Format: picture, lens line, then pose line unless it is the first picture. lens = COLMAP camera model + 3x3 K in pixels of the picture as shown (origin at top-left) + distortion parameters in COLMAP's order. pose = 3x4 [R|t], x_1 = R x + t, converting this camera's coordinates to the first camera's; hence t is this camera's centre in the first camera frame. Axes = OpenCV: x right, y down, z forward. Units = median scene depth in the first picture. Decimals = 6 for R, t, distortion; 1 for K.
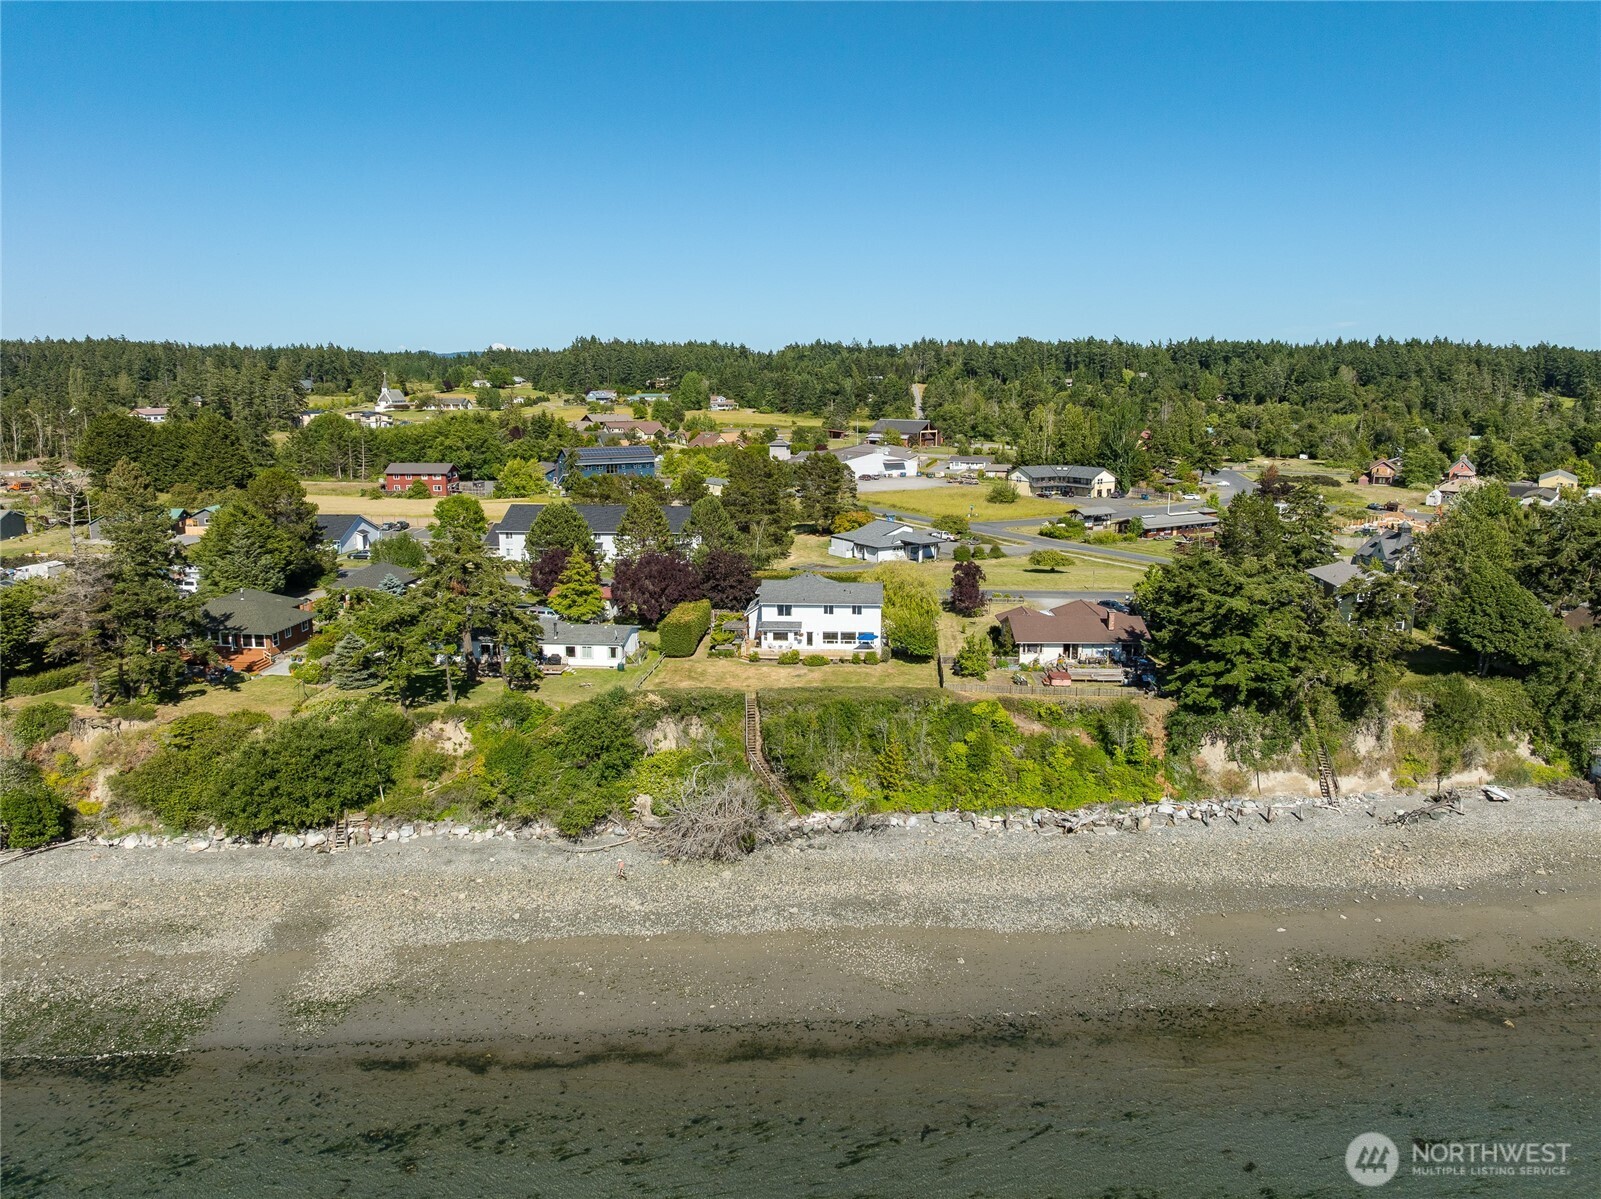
lens RADIAL K [[1139.5, 0, 799.6], [0, 1139.5, 600.5], [0, 0, 1]] dist [-0.032348, -0.004320]
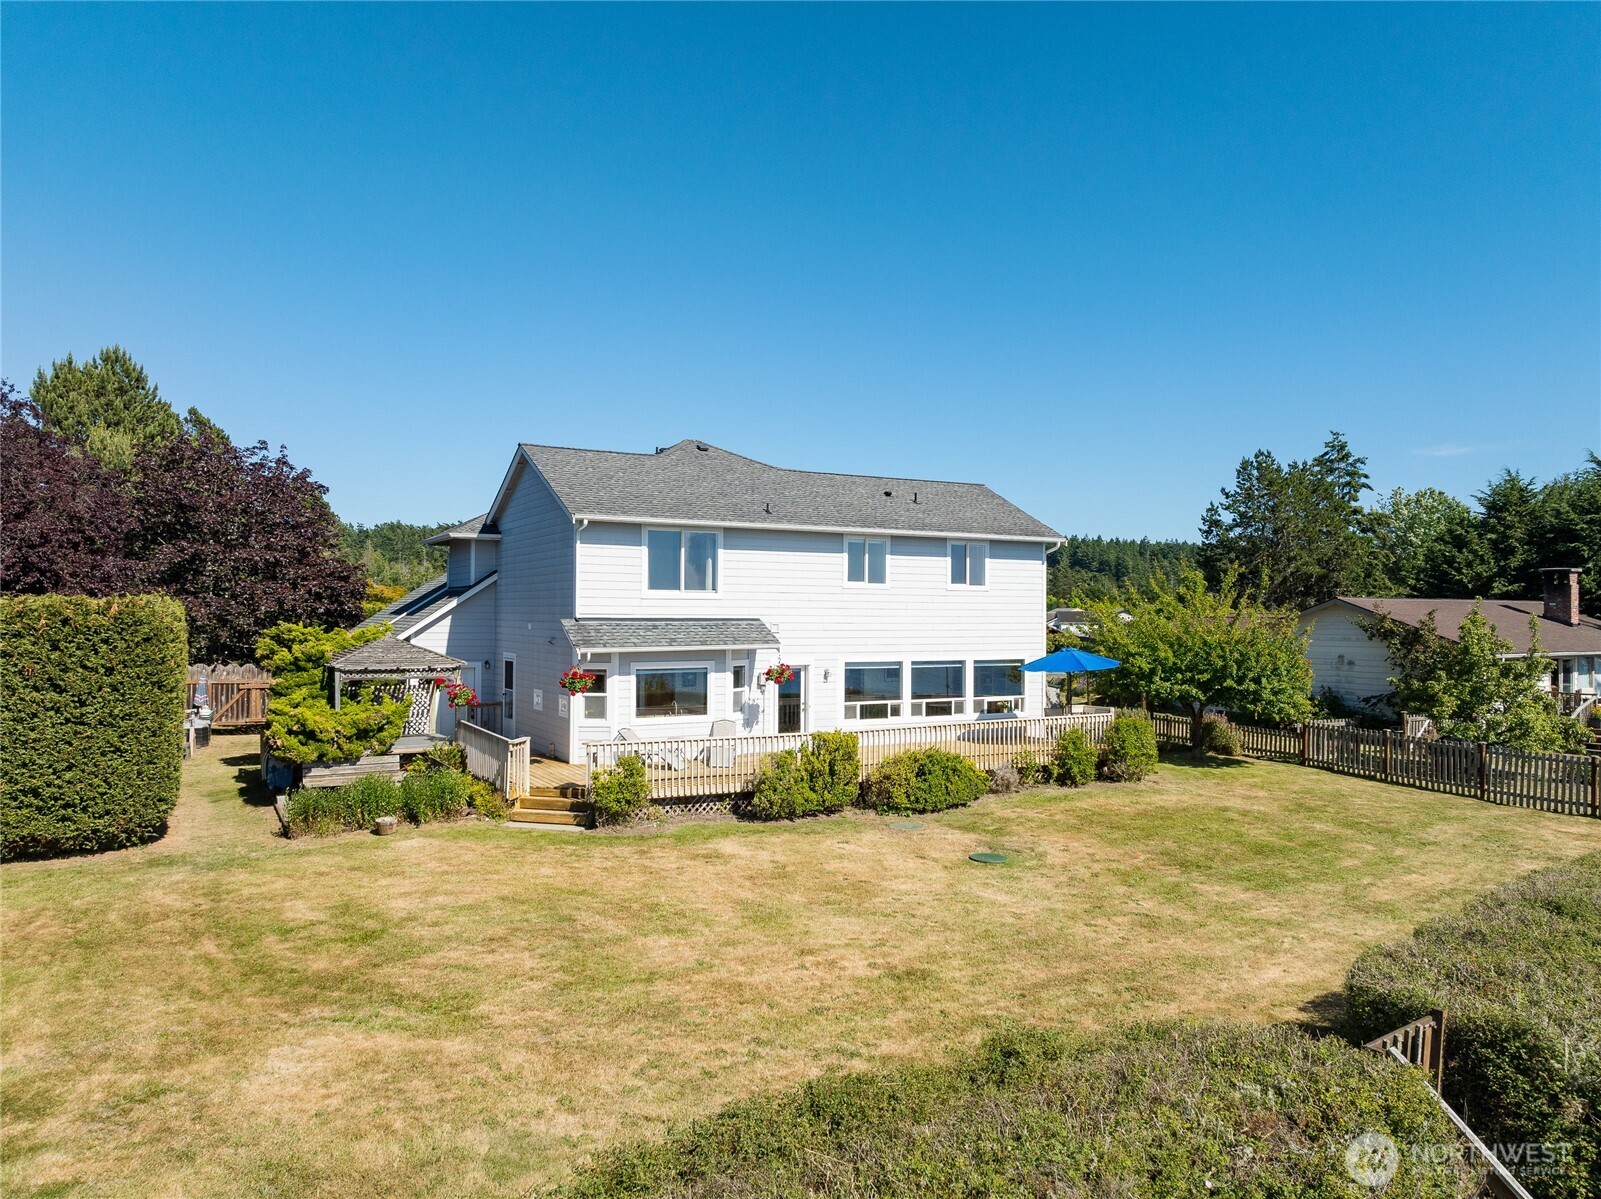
lens RADIAL K [[1139.5, 0, 794.9], [0, 1139.5, 598.1], [0, 0, 1]] dist [-0.032348, -0.004320]
pose [[0.838394, 0.007643, 0.545011, -0.106352], [0.101916, 0.980069, -0.170522, 0.051310], [-0.535452, 0.198510, 0.820905, 0.824630]]
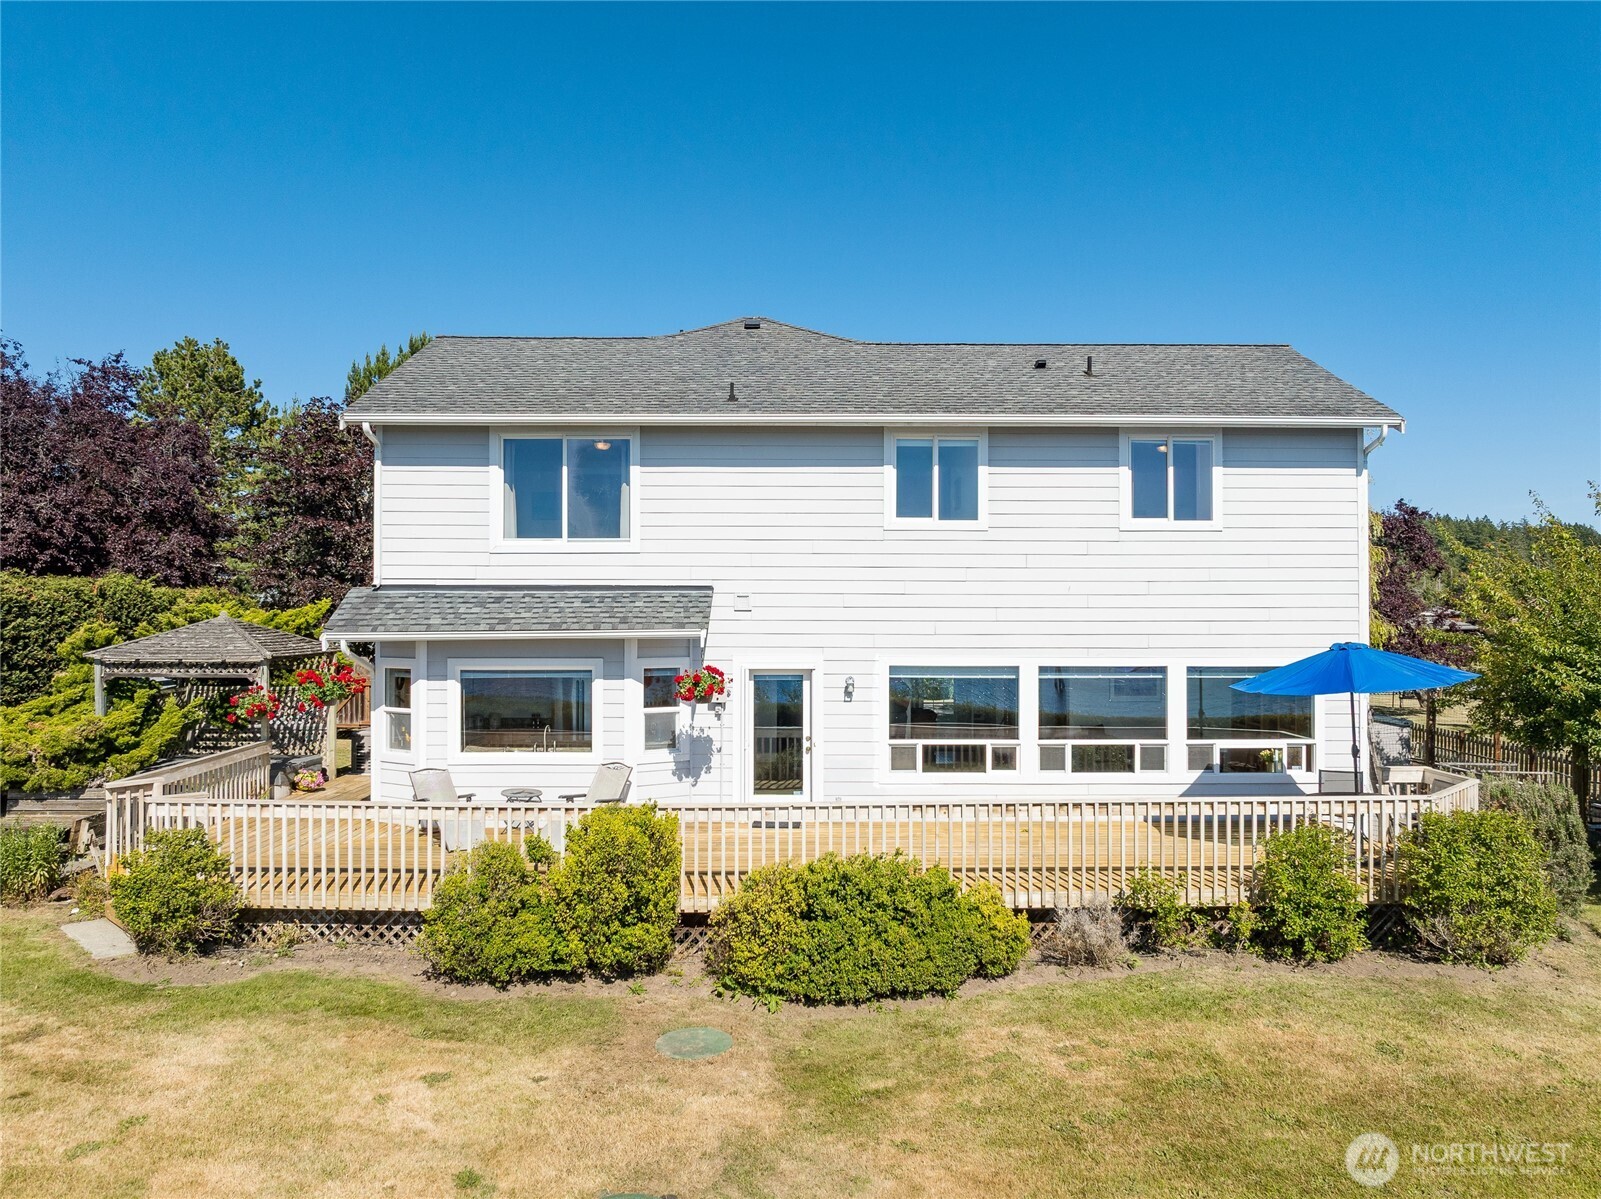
lens RADIAL K [[1139.5, 0, 806.2], [0, 1139.5, 604.3], [0, 0, 1]] dist [-0.032348, -0.004320]
pose [[0.997470, -0.001873, 0.071071, 0.003223], [0.016105, 0.979618, -0.200224, 0.044474], [-0.069247, 0.200862, 0.977169, 0.884284]]
